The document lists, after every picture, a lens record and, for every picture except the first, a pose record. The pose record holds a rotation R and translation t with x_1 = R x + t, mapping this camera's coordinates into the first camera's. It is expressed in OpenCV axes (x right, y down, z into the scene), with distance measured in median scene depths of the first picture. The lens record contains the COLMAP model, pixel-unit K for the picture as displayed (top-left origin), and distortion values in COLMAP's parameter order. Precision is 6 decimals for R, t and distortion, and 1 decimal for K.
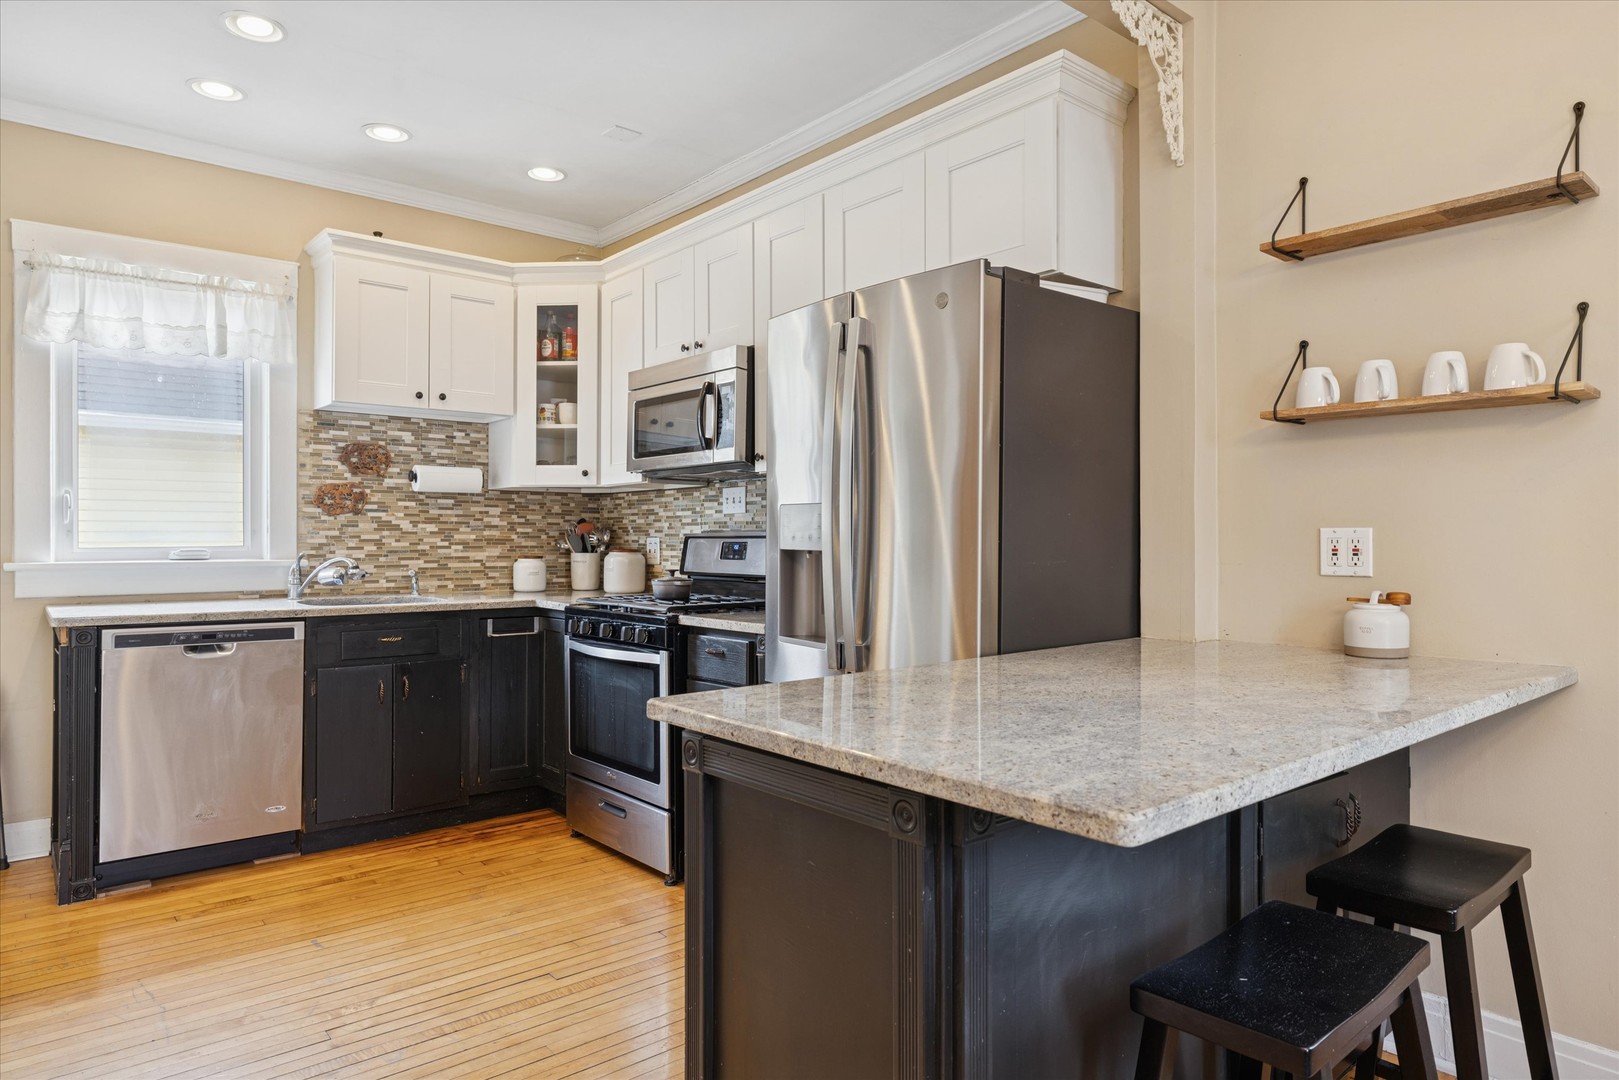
lens RADIAL K [[964.7, 0, 820.0], [0, 964.7, 536.2], [0, 0, 1]] dist [-0.006093, 0.003361]
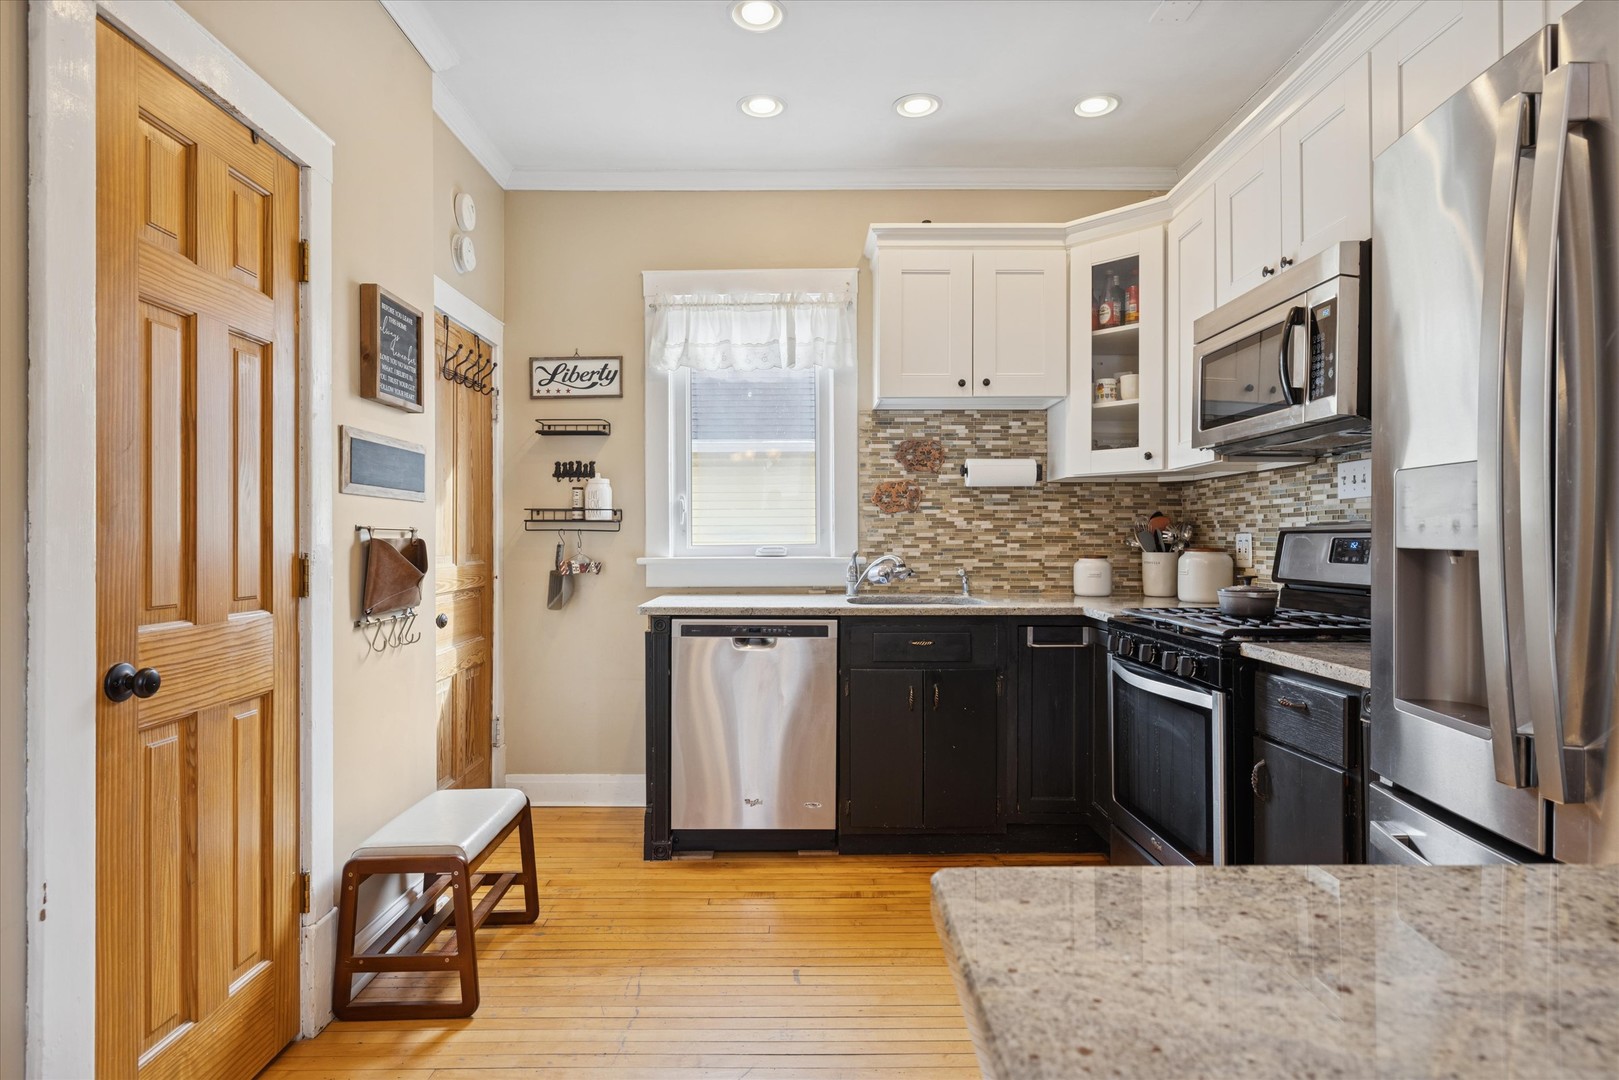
lens RADIAL K [[877.4, 0, 807.3], [0, 877.4, 538.0], [0, 0, 1]] dist [0.000641, -0.001993]
pose [[0.765653, -0.004349, -0.643239, 0.020439], [0.005451, 0.999985, -0.000274, 0.004537], [0.643231, -0.003297, 0.765665, 0.291616]]
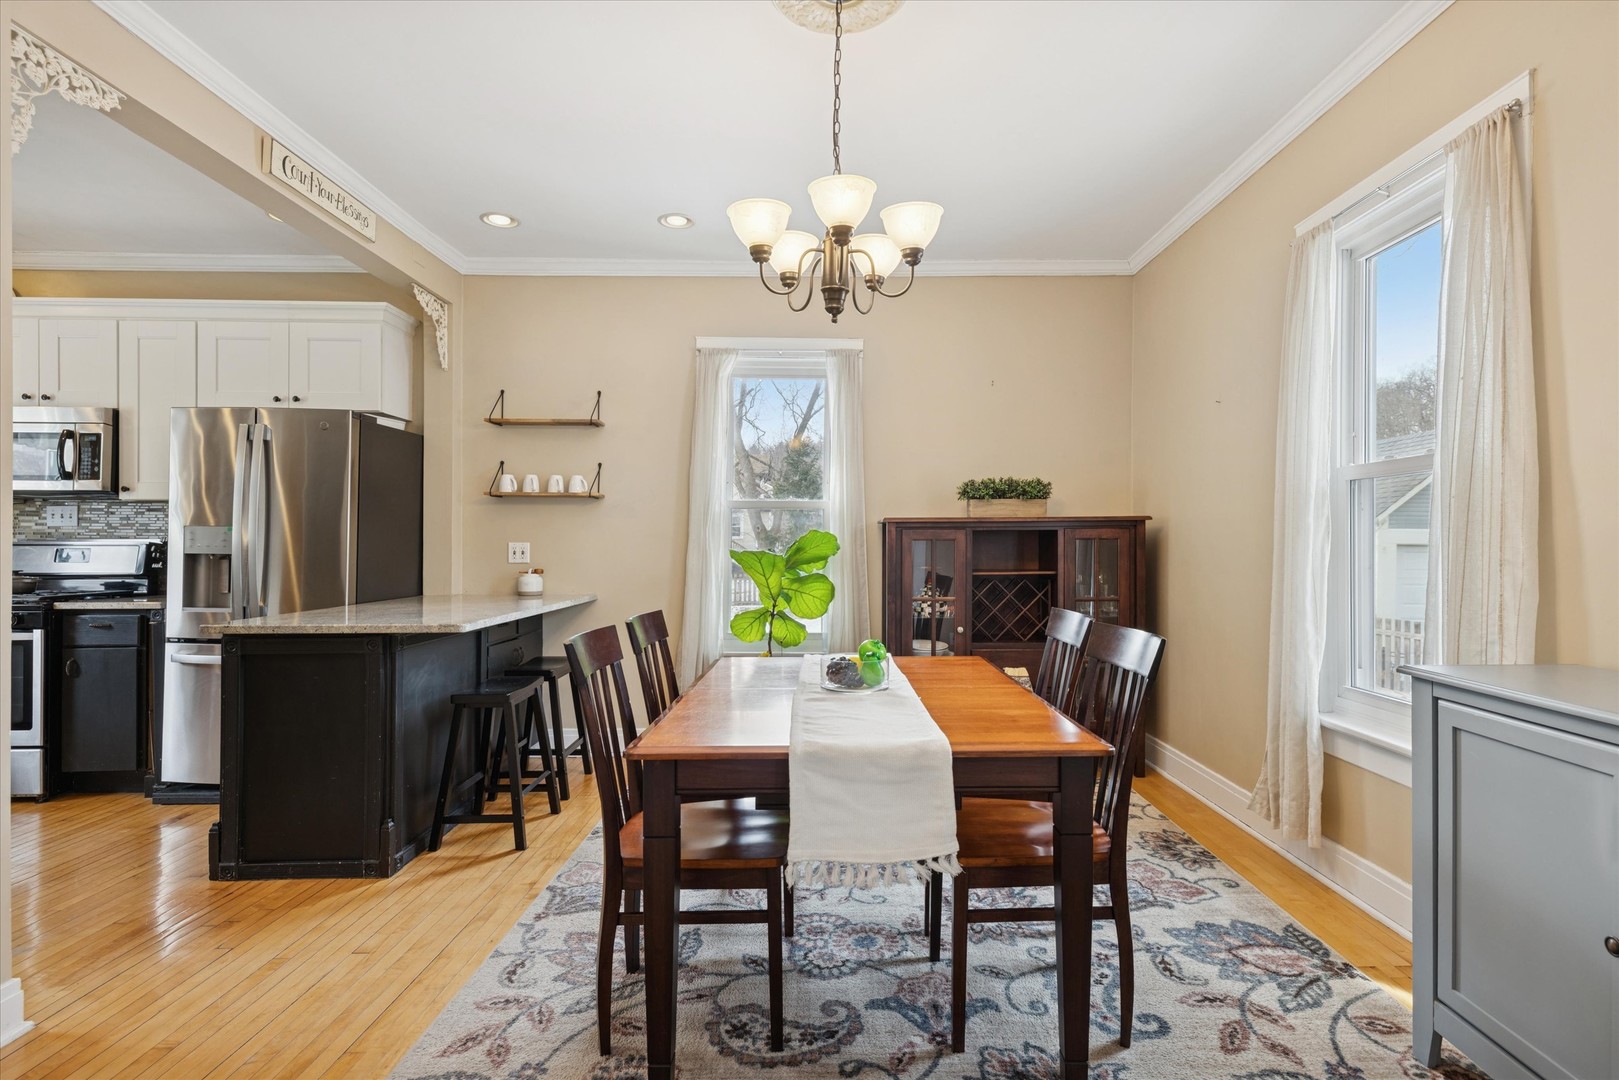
lens RADIAL K [[756.6, 0, 833.5], [0, 756.6, 540.5], [0, 0, 1]] dist [-0.000213, -0.000374]
pose [[0.626763, 0.006245, 0.779185, -0.269361], [-0.004761, 0.999980, -0.004185, -0.006352], [-0.779195, -0.001087, 0.626781, -0.494291]]
